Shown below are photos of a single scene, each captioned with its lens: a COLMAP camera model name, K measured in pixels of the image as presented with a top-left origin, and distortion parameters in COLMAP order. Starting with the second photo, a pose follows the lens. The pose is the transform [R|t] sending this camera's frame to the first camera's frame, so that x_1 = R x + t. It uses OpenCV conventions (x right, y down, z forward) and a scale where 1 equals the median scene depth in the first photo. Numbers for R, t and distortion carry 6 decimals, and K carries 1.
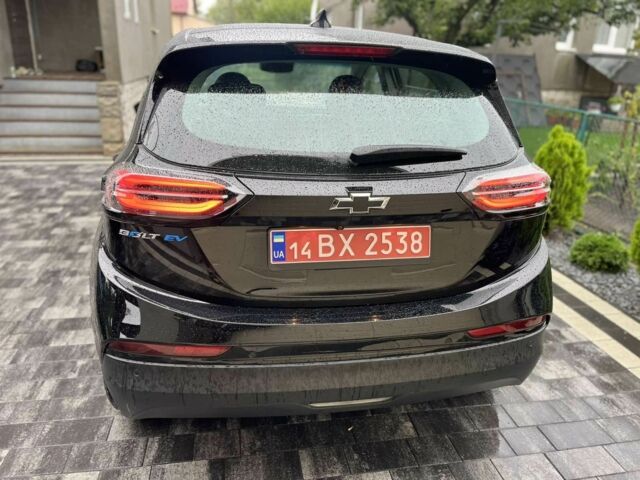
lens RADIAL K [[486.6, 0, 320.3], [0, 486.6, 244.3], [0, 0, 1]] dist [0.091992, -0.130216]
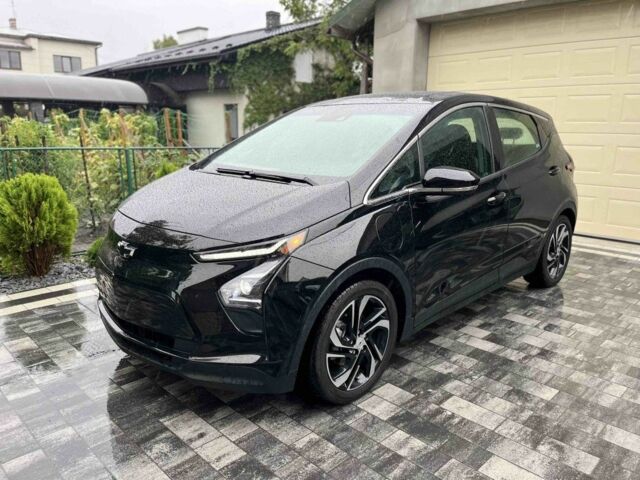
lens RADIAL K [[486.6, 0, 320.3], [0, 486.6, 244.3], [0, 0, 1]] dist [0.091992, -0.130216]
pose [[-0.575358, -0.233930, 0.783735, -1.424845], [0.261136, 0.855534, 0.447067, -1.001432], [-0.775095, 0.461885, -0.431151, 2.624297]]
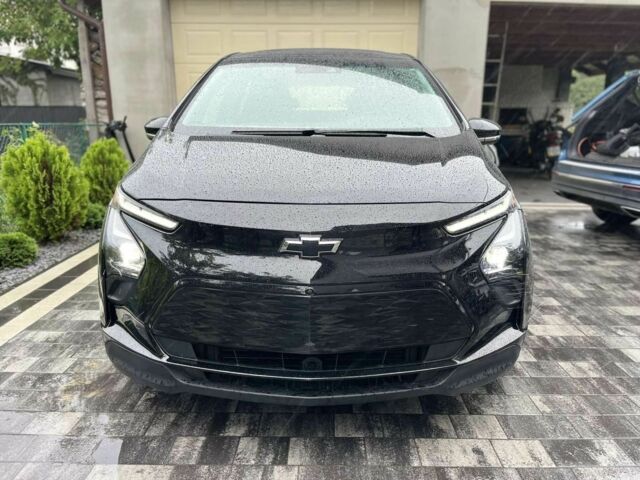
lens RADIAL K [[486.6, 0, 320.3], [0, 486.6, 244.3], [0, 0, 1]] dist [0.091992, -0.130216]
pose [[-0.983114, -0.083434, 0.162868, -0.402491], [0.026521, 0.815654, 0.577931, -1.023496], [-0.181063, 0.572492, -0.799668, 3.067597]]
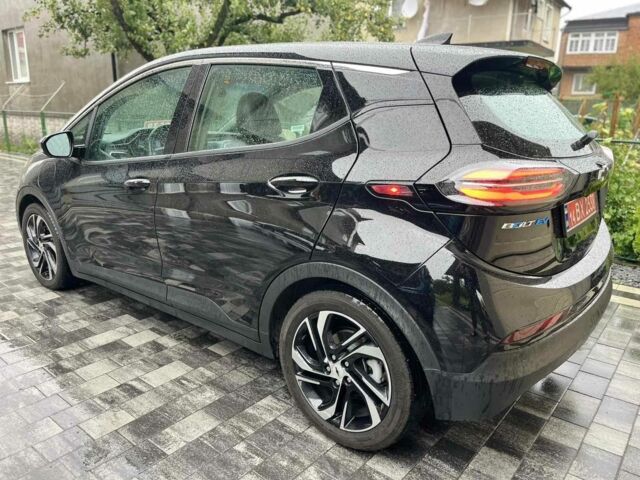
lens RADIAL K [[486.6, 0, 320.3], [0, 486.6, 244.3], [0, 0, 1]] dist [0.091992, -0.130216]
pose [[0.757459, -0.195002, 0.623081, -0.946315], [0.238271, 0.971094, 0.014259, -0.066846], [-0.607851, 0.137661, 0.782027, 0.298862]]
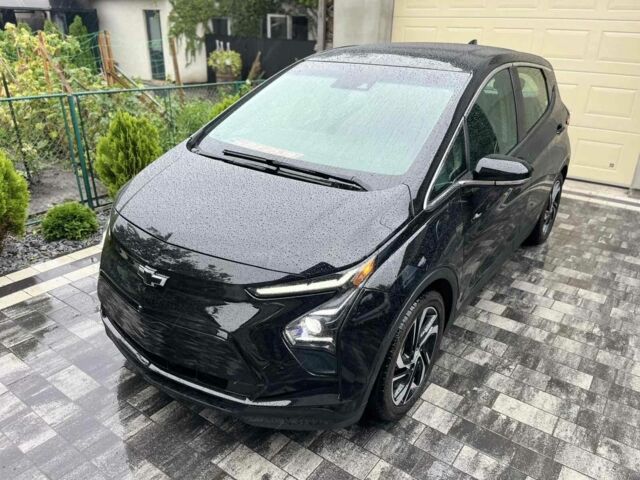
lens RADIAL K [[486.6, 0, 320.3], [0, 486.6, 244.3], [0, 0, 1]] dist [0.091992, -0.130216]
pose [[-0.694491, -0.338975, 0.634648, -1.086287], [0.209294, 0.748748, 0.628946, -1.178985], [-0.688389, 0.569625, -0.449053, 2.656081]]
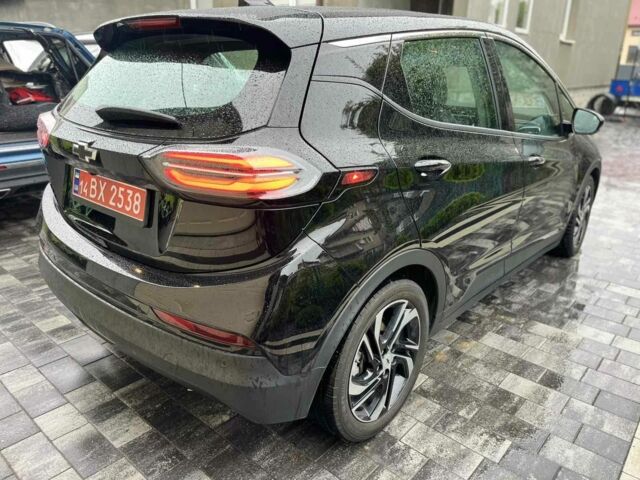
lens RADIAL K [[486.6, 0, 320.3], [0, 486.6, 244.3], [0, 0, 1]] dist [0.091992, -0.130216]
pose [[0.621161, 0.250212, -0.742666, 0.914129], [-0.276733, 0.956643, 0.090845, -0.091579], [0.733197, 0.149090, 0.663471, 0.453785]]
